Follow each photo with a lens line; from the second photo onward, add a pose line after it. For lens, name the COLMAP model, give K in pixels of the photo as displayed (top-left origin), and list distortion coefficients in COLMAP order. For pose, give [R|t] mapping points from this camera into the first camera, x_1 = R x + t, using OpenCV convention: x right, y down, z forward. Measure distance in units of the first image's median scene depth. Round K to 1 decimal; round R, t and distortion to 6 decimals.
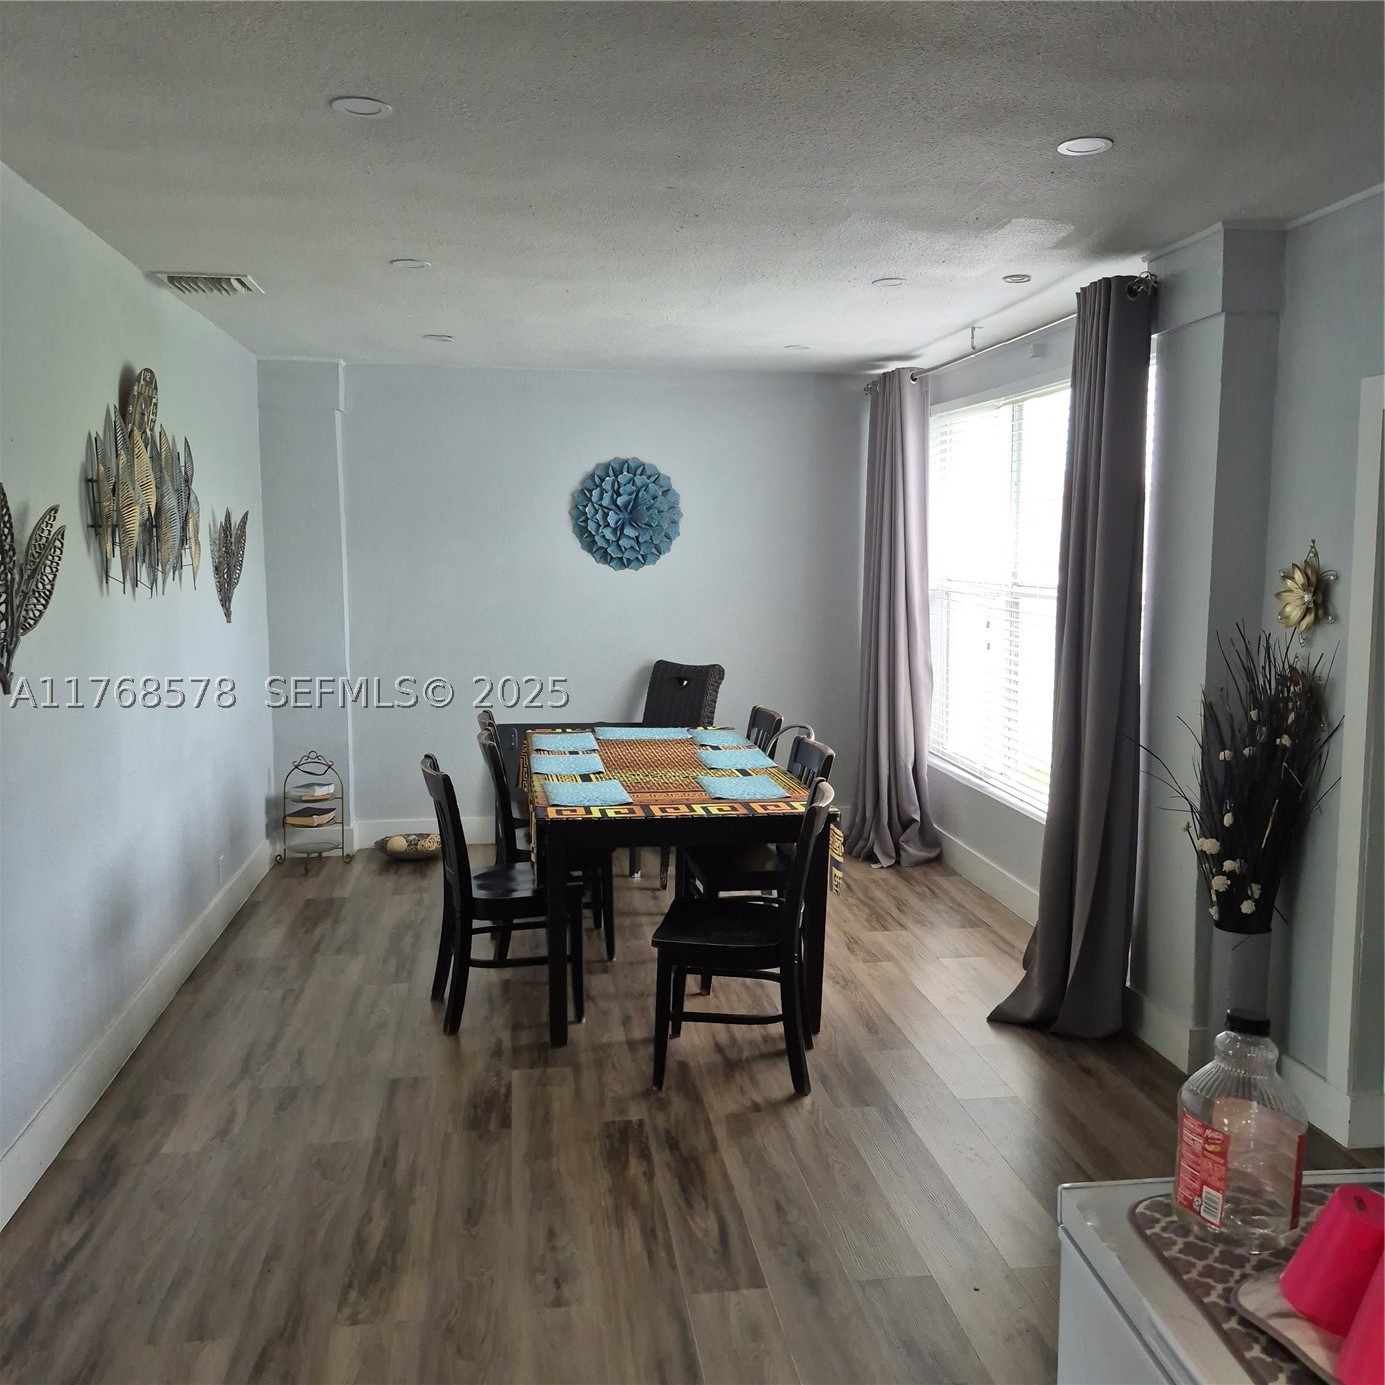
lens RADIAL K [[1331.1, 0, 692.5], [0, 1331.1, 692.5], [0, 0, 1]] dist [0.059727, 0.000067]
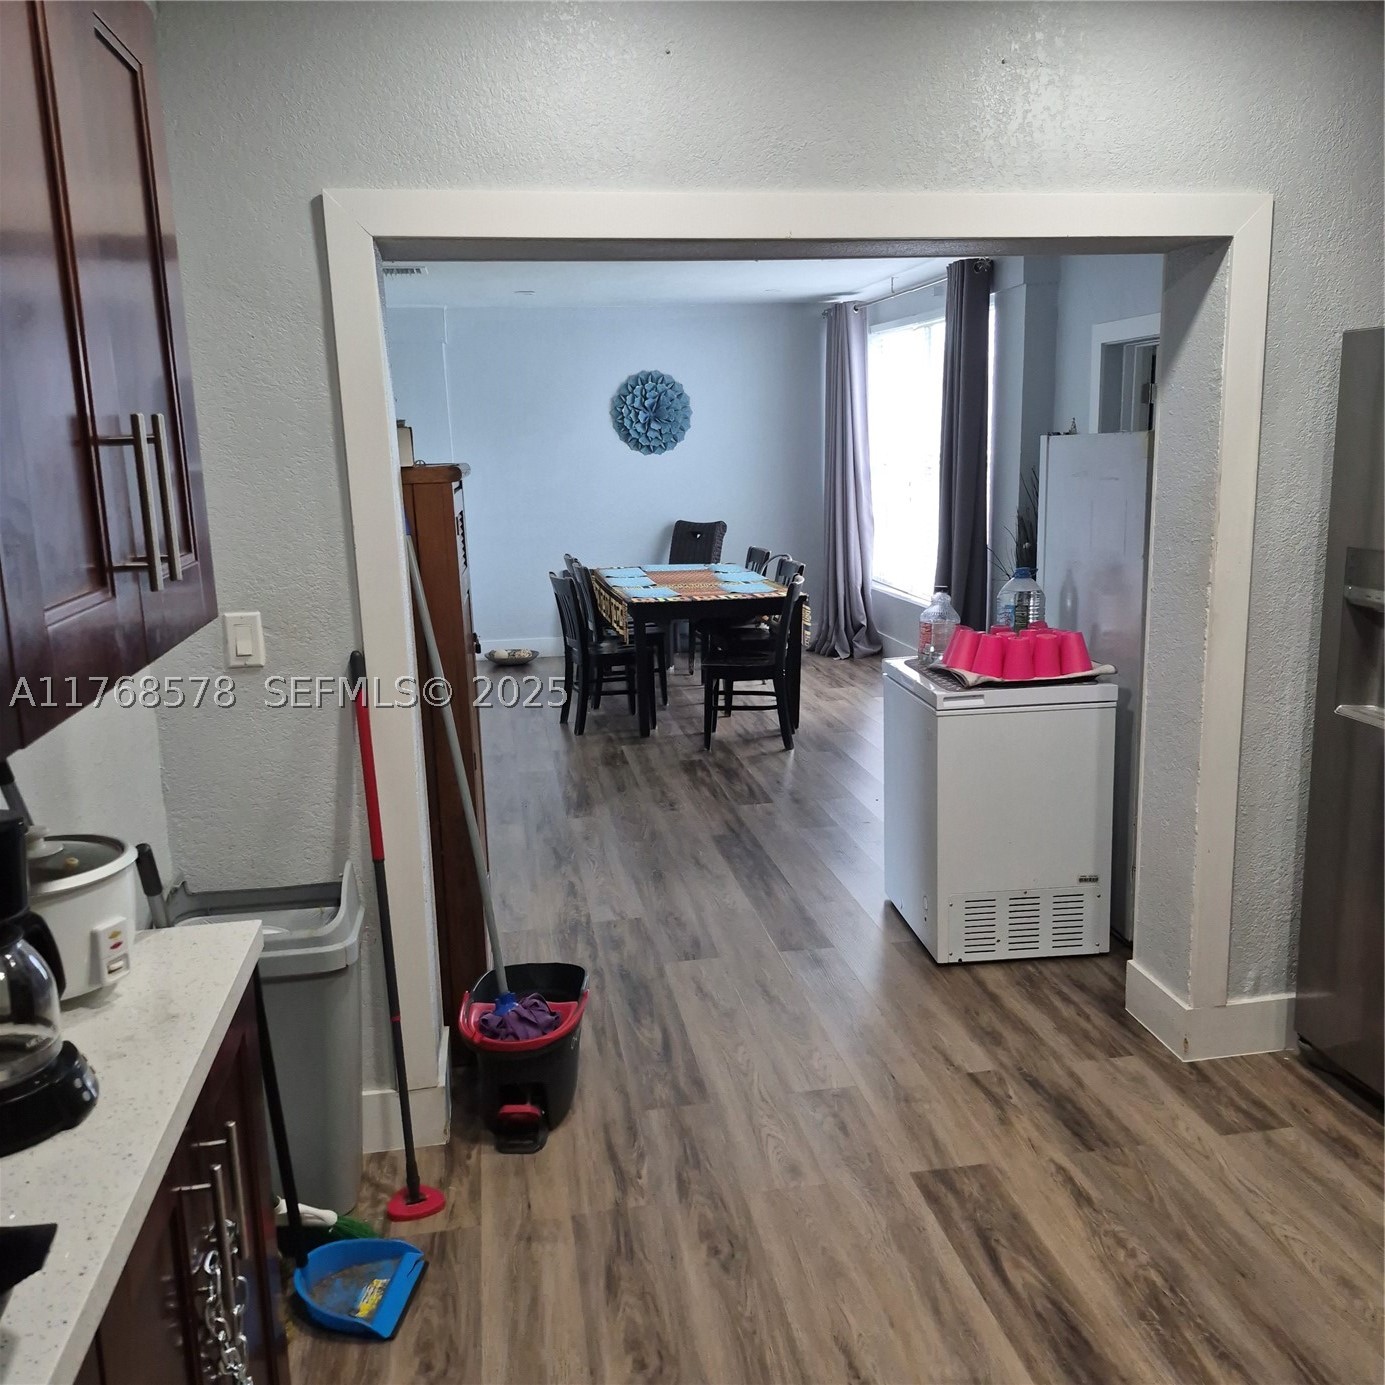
lens RADIAL K [[1349.7, 0, 692.0], [0, 1349.7, 728.9], [0, 0, 1]] dist [0.076039, 0.001252]
pose [[0.999336, -0.033084, 0.015278, -0.045997], [0.031379, 0.994401, 0.100901, 0.057774], [-0.018531, -0.100355, 0.994779, -0.485669]]
